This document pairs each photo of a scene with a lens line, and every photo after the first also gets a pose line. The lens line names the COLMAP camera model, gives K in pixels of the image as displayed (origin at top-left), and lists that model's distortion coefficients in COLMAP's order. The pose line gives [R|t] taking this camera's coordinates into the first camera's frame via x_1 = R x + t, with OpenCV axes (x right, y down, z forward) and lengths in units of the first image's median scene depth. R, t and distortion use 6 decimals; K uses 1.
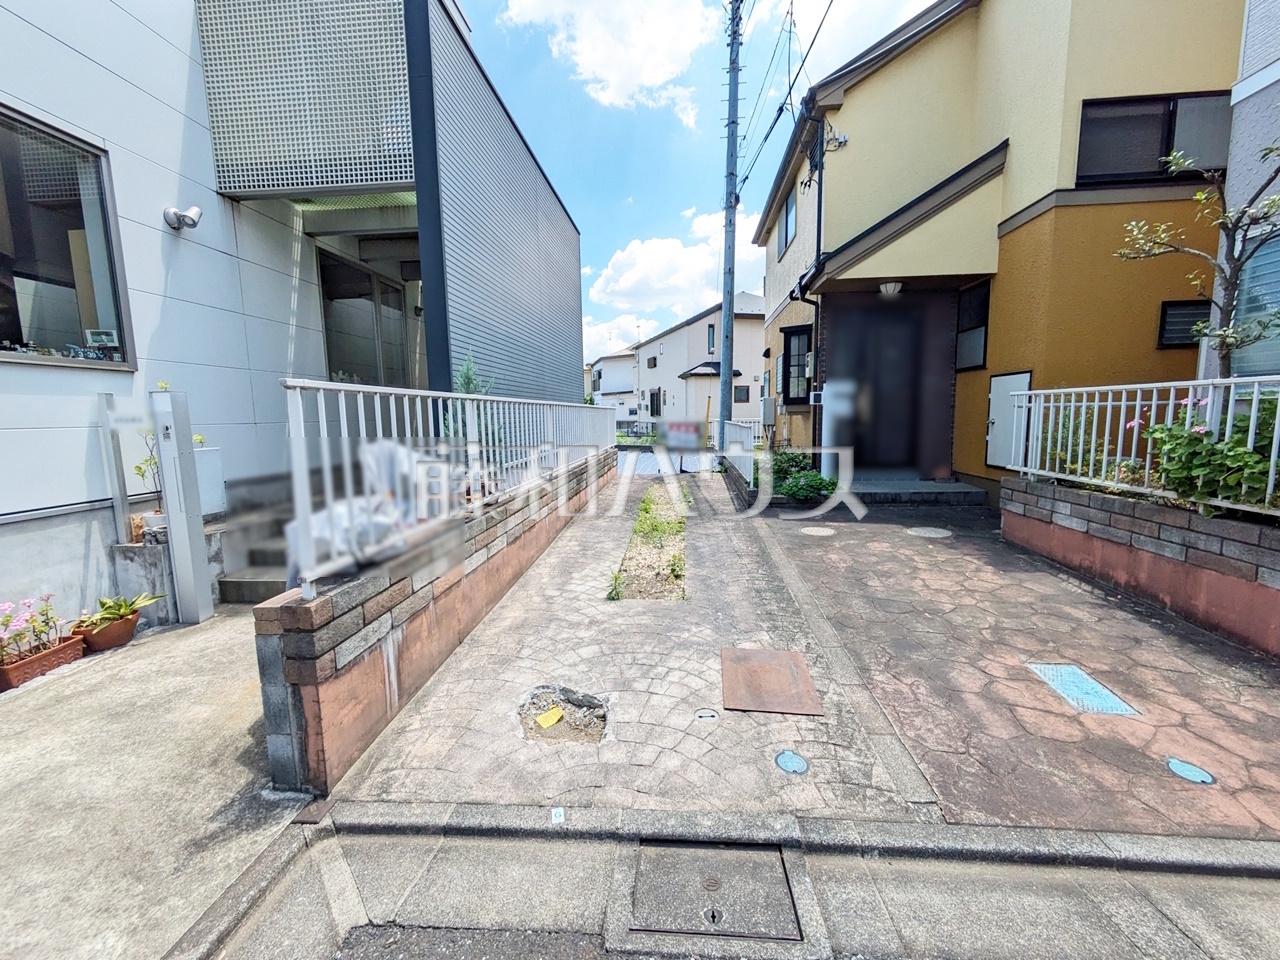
lens RADIAL K [[536.5, 0, 641.8], [0, 536.5, 481.4], [0, 0, 1]] dist [0.000736, -0.000009]
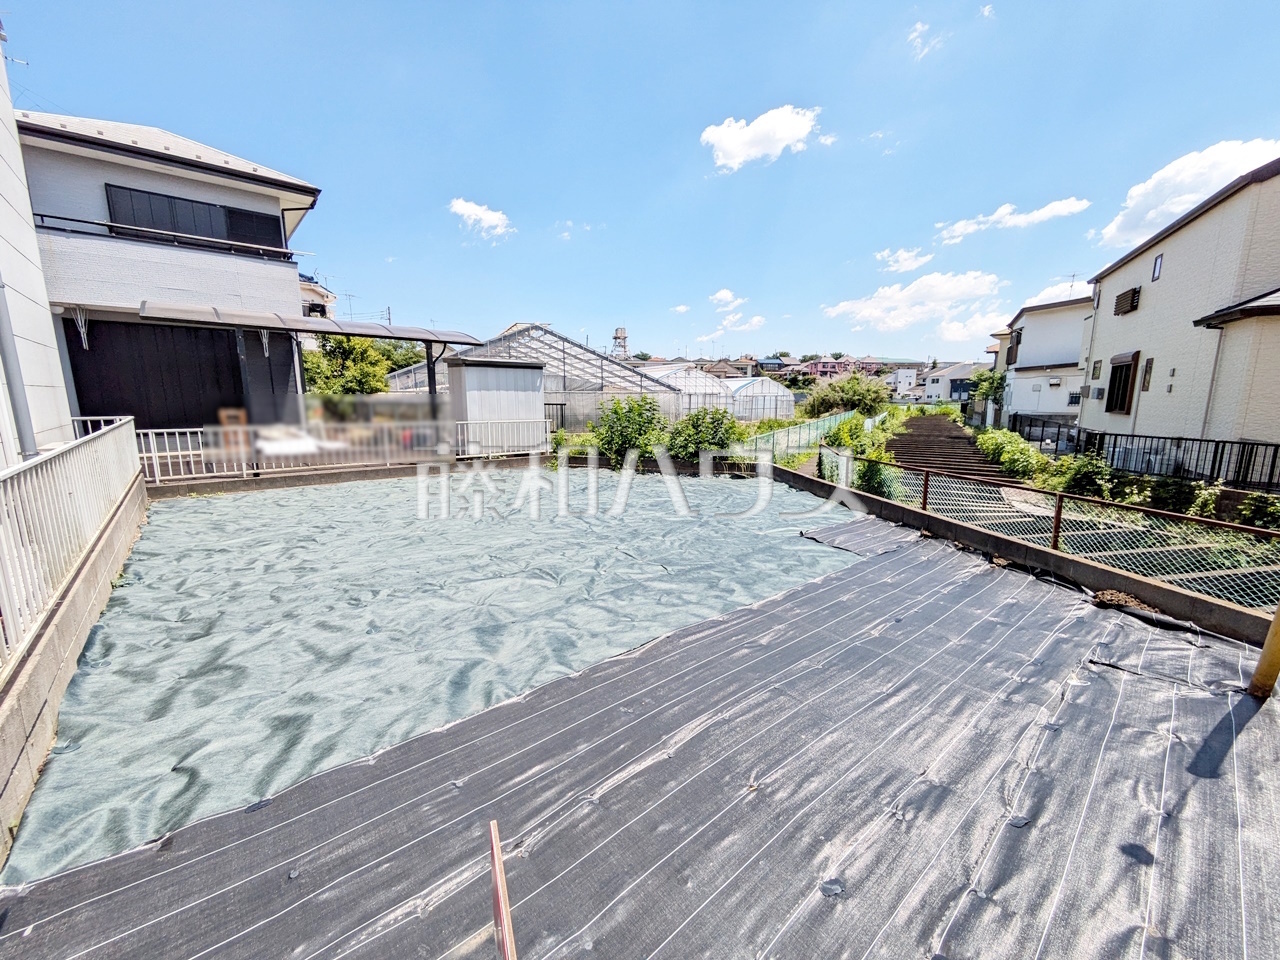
lens RADIAL K [[512.3, 0, 638.1], [0, 512.3, 476.0], [0, 0, 1]] dist [0.001011, 0.002310]
pose [[0.719653, 0.128366, -0.682365, 0.038129], [-0.102394, 0.991637, 0.078557, -0.056238], [0.686743, 0.013336, 0.726778, 0.360811]]
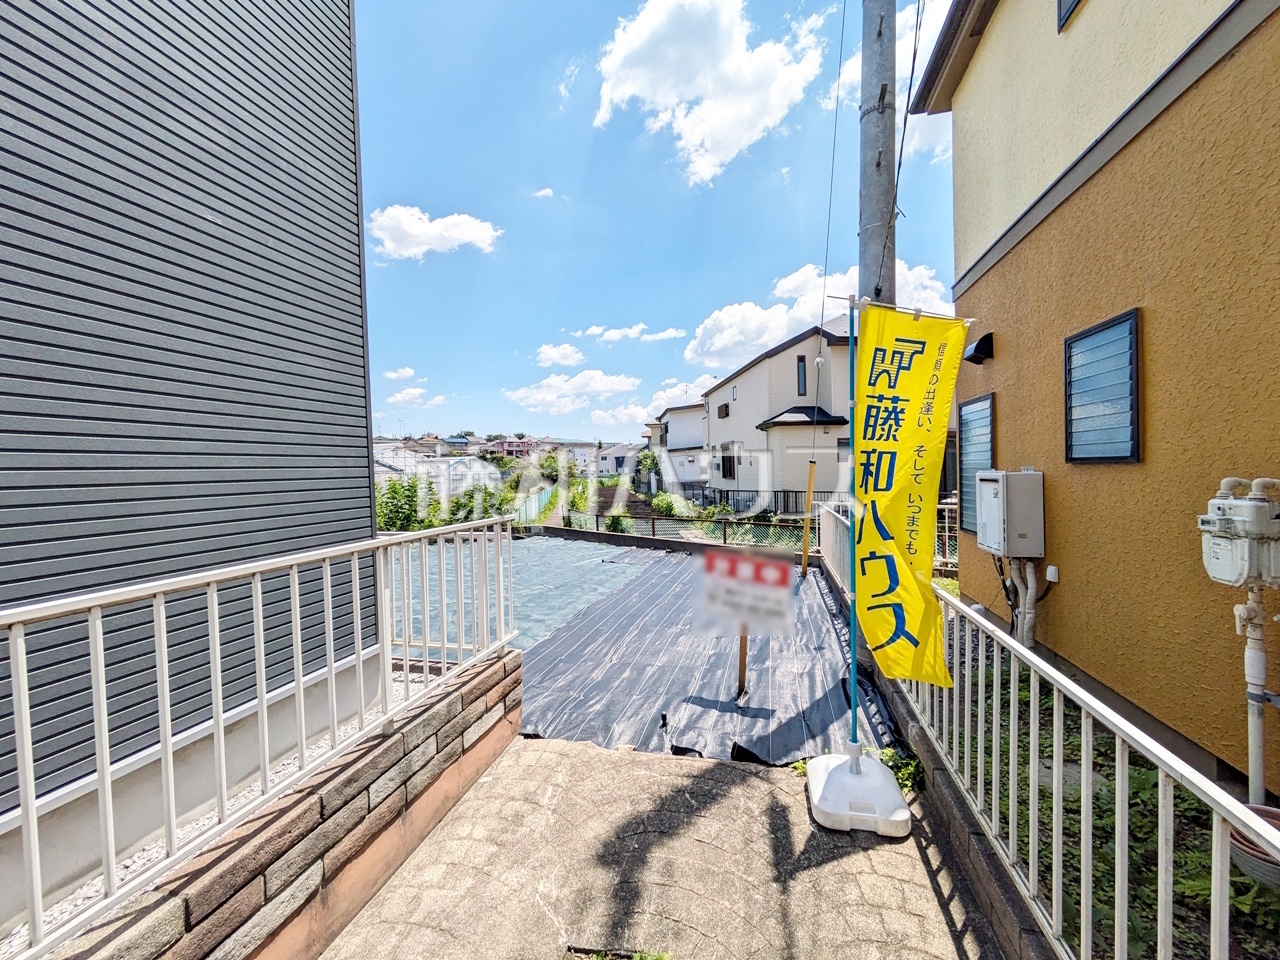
lens RADIAL K [[512.3, 0, 639.7], [0, 512.3, 475.4], [0, 0, 1]] dist [0.001011, 0.002310]
pose [[0.985551, -0.003130, -0.169353, 0.024442], [-0.015424, 0.994017, -0.108129, -0.042894], [0.168678, 0.109179, 0.979606, 0.248006]]
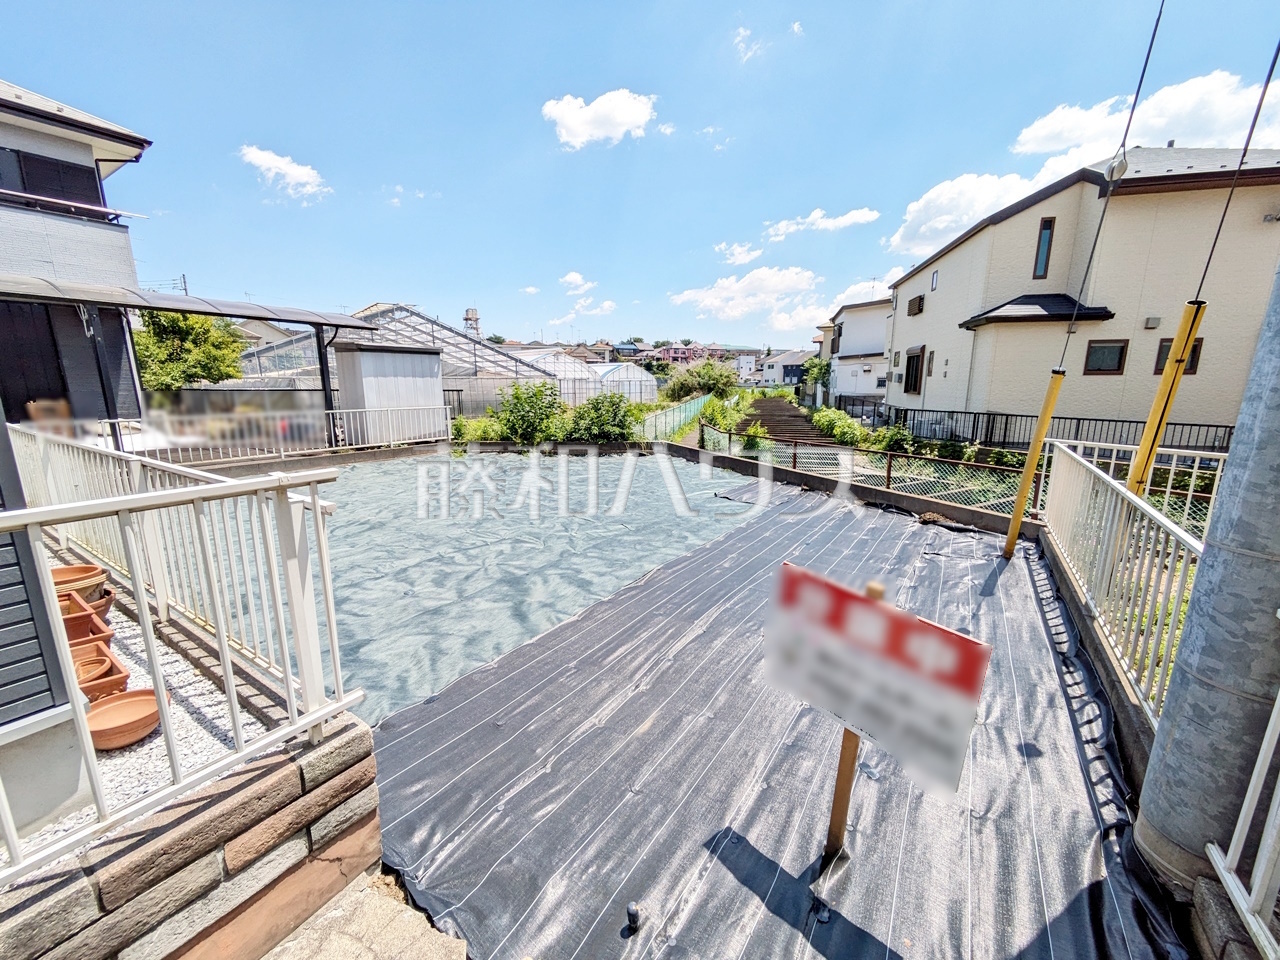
lens RADIAL K [[512.3, 0, 640.8], [0, 512.3, 480.9], [0, 0, 1]] dist [0.001011, 0.002310]
pose [[0.883212, 0.107767, -0.456424, 0.030288], [-0.073547, 0.993026, 0.092147, -0.051362], [0.463171, -0.047817, 0.884978, 0.316330]]
